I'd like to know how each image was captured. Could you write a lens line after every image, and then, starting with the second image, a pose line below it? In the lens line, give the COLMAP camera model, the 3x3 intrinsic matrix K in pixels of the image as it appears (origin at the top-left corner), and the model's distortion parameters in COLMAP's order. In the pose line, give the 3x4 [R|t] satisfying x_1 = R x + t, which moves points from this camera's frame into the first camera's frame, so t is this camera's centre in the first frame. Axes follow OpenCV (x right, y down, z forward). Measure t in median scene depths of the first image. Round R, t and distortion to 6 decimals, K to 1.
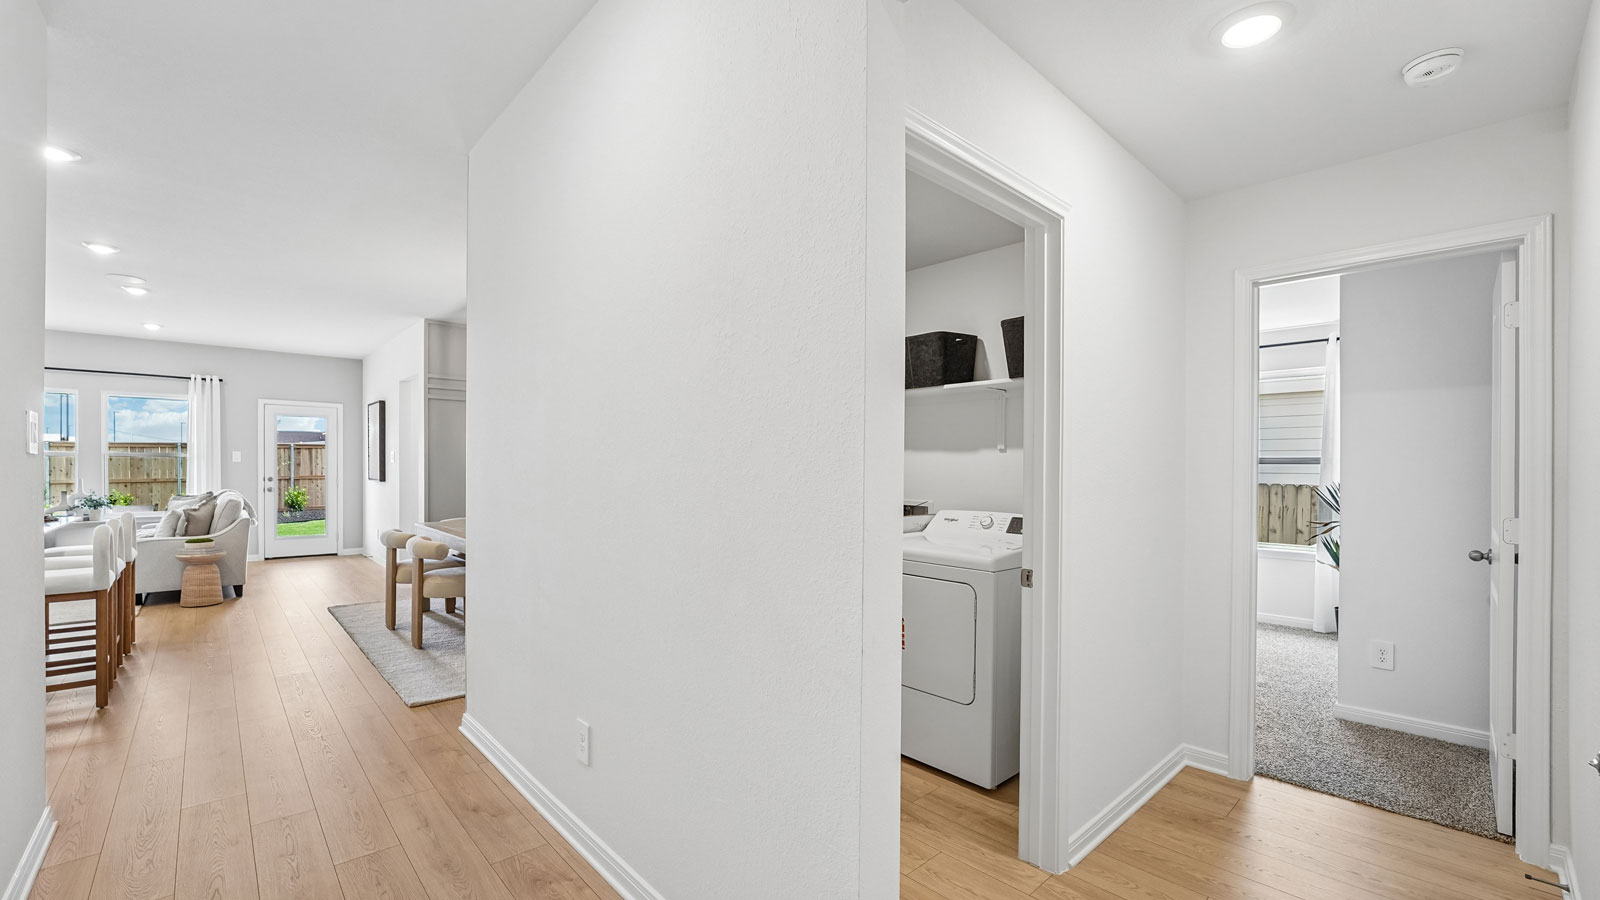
lens RADIAL K [[659.1, 0, 791.9], [0, 659.1, 476.9], [0, 0, 1]] dist [-0.025814, 0.003332]
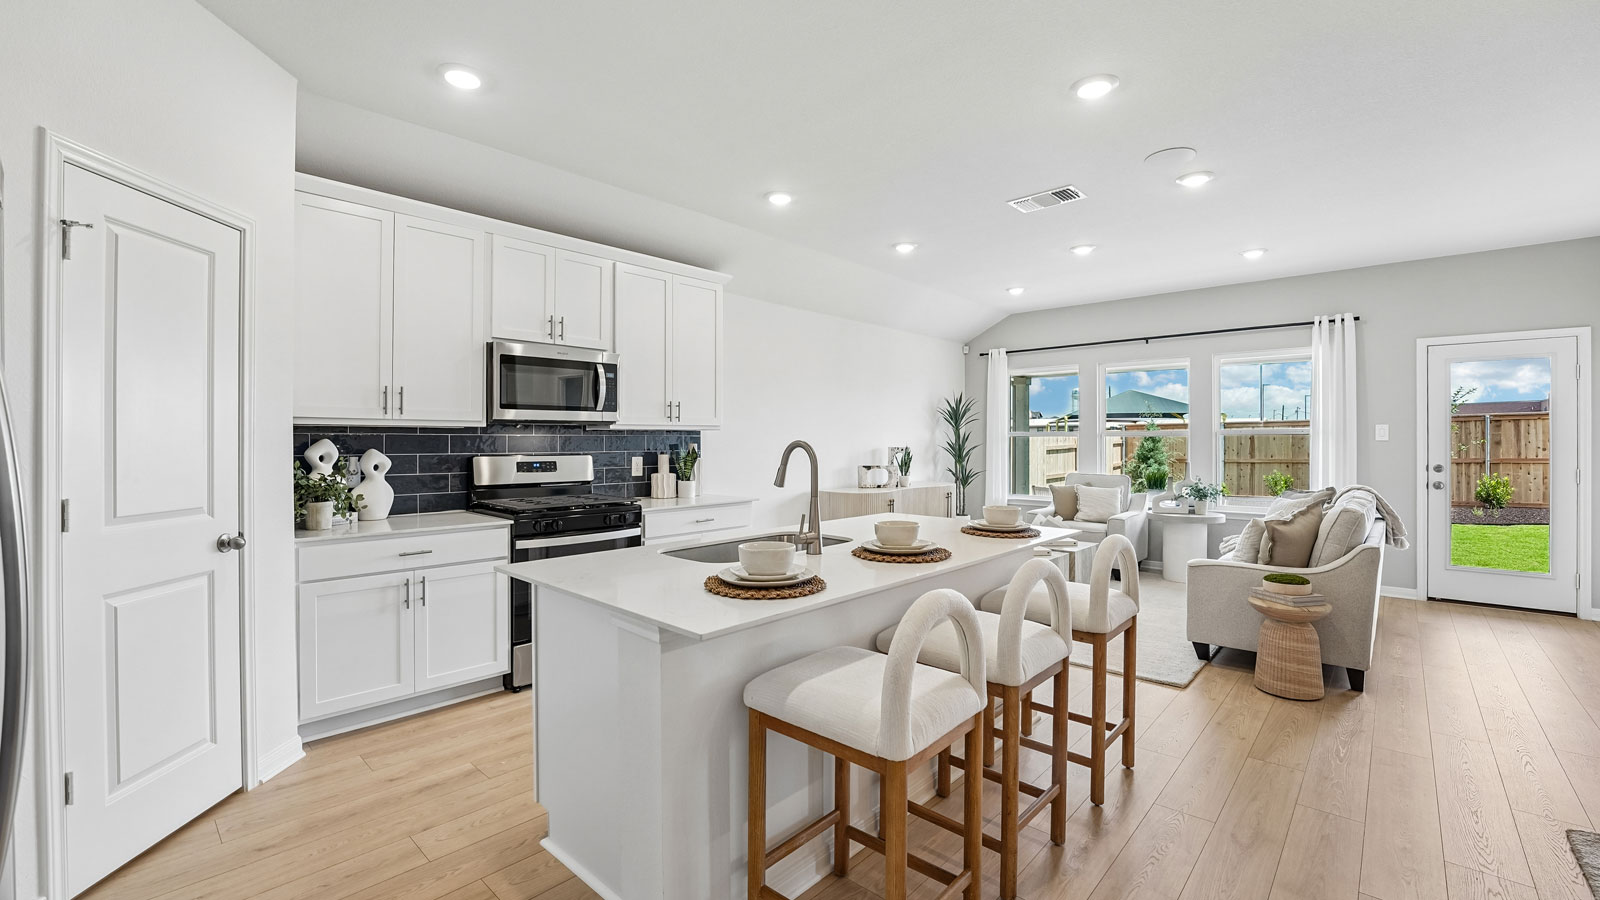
lens RADIAL K [[659.1, 0, 798.0], [0, 659.1, 440.8], [0, 0, 1]] dist [-0.025814, 0.003332]
pose [[0.090695, -0.009332, -0.995835, -0.264847], [-0.012708, 0.999864, -0.010527, -0.008640], [0.995798, 0.013610, 0.090564, 0.358103]]
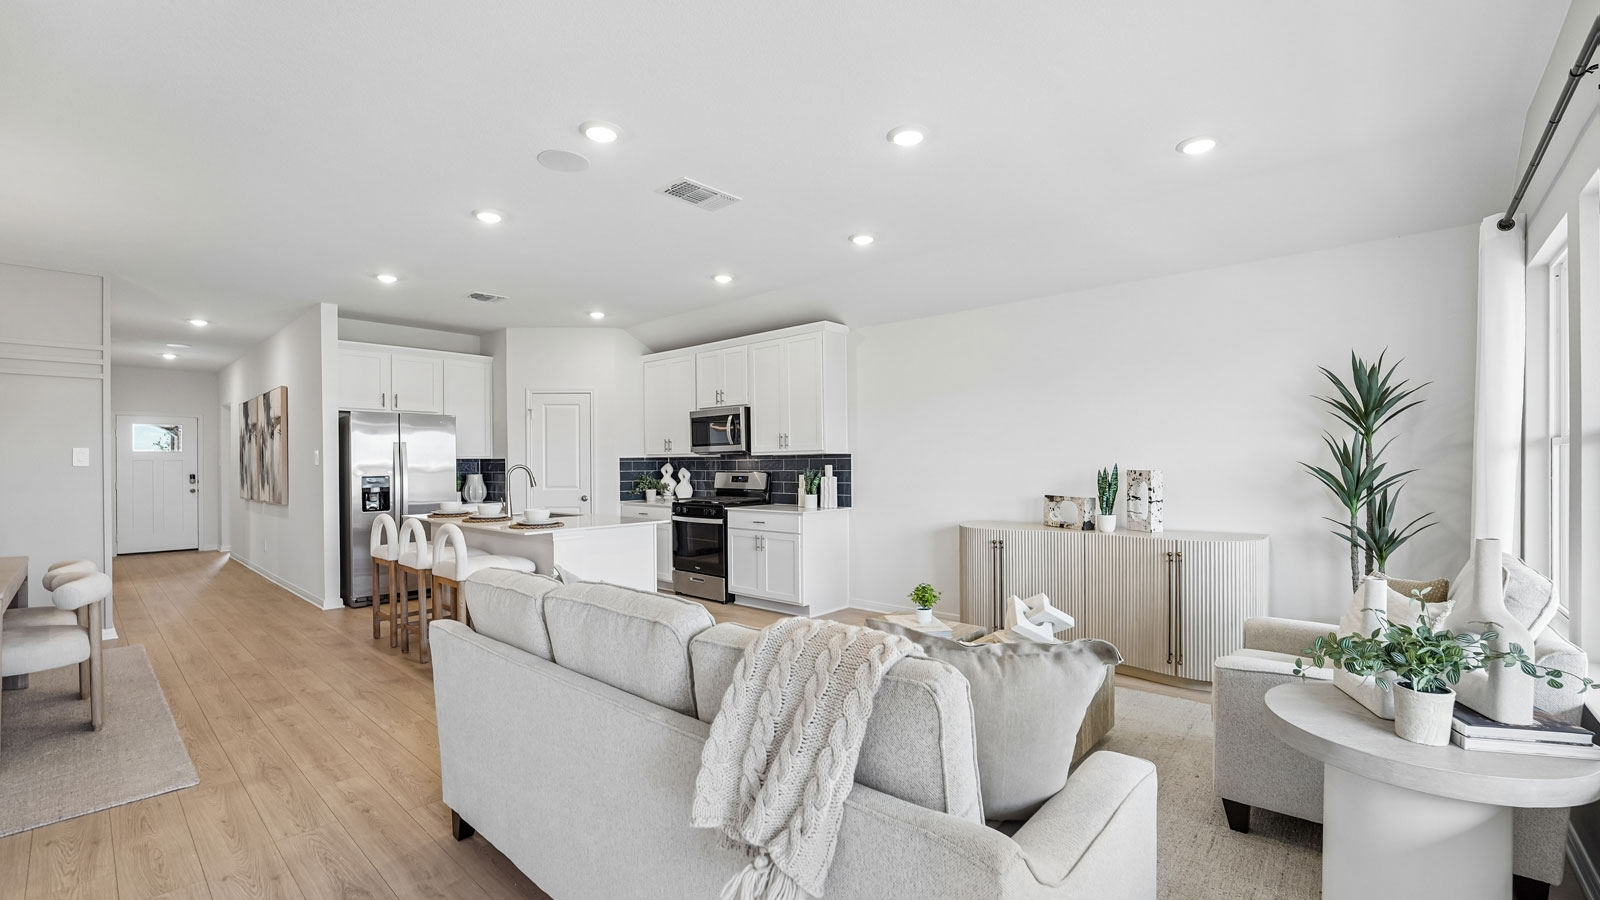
lens RADIAL K [[659.1, 0, 787.5], [0, 659.1, 461.3], [0, 0, 1]] dist [-0.025814, 0.003332]
pose [[-0.994683, -0.000553, -0.102981, -0.733144], [-0.001639, 0.999944, 0.010465, -0.022214], [0.102970, 0.010578, -0.994628, 1.011190]]
